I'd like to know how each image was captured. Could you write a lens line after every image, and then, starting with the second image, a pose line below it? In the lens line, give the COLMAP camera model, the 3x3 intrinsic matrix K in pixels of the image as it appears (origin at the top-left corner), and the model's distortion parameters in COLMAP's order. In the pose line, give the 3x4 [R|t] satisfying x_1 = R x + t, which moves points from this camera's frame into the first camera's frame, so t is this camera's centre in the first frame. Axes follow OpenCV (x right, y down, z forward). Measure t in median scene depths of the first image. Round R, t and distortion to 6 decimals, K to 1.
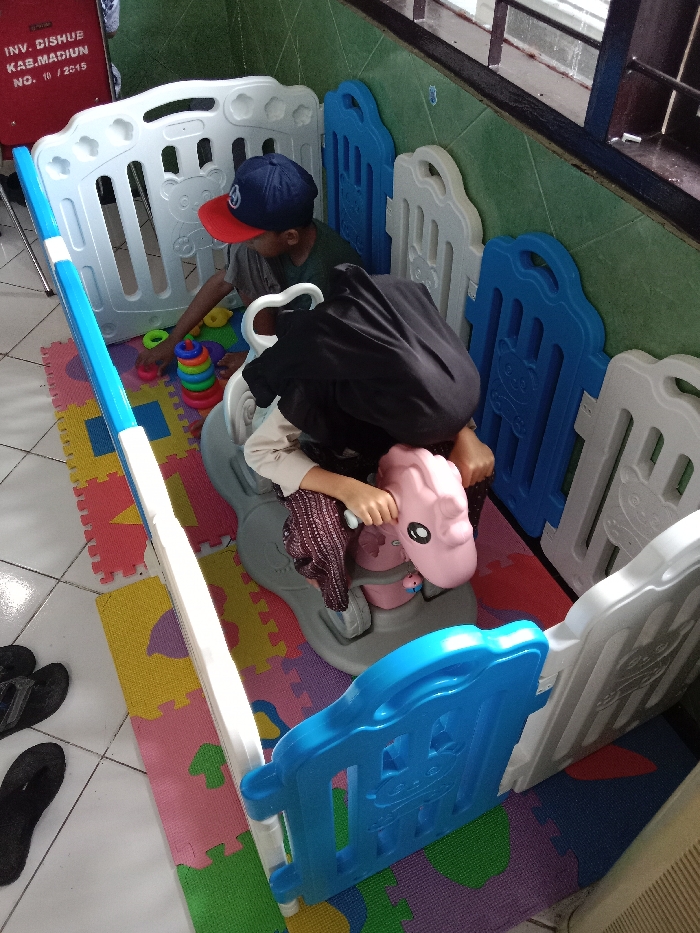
lens RADIAL K [[769.1, 0, 350.0], [0, 769.1, 466.5], [0, 0, 1]] dist [0.000131, 0.001937]
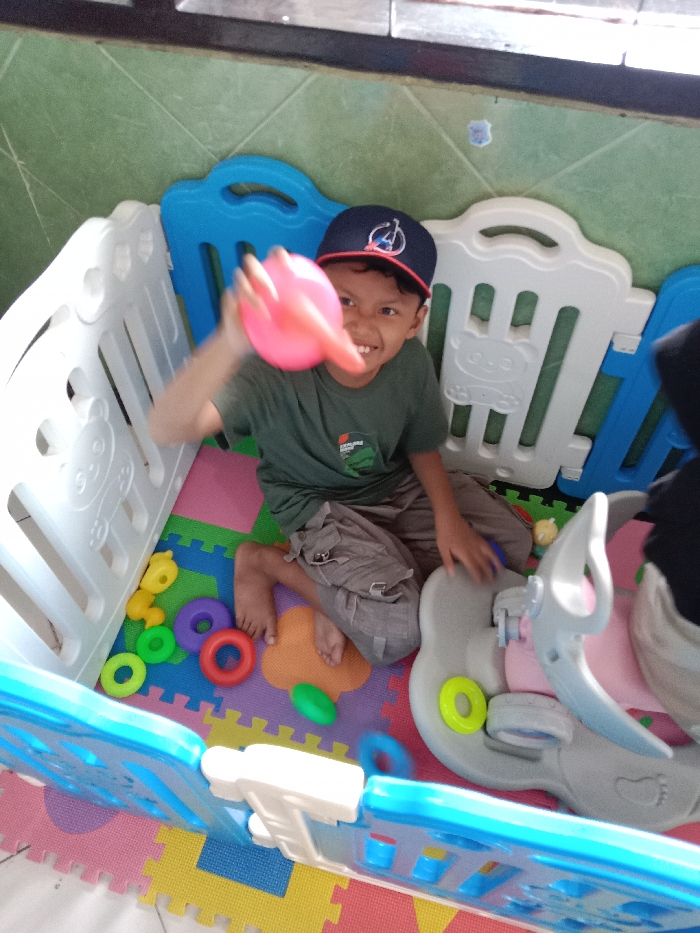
lens RADIAL K [[758.2, 0, 350.0], [0, 758.2, 466.5], [0, 0, 1]] dist [-0.006165, -0.005879]
pose [[0.648924, -0.673094, 0.354743, -0.278179], [0.583303, 0.739473, 0.336062, -0.449903], [-0.488524, -0.011156, 0.872479, 0.437721]]
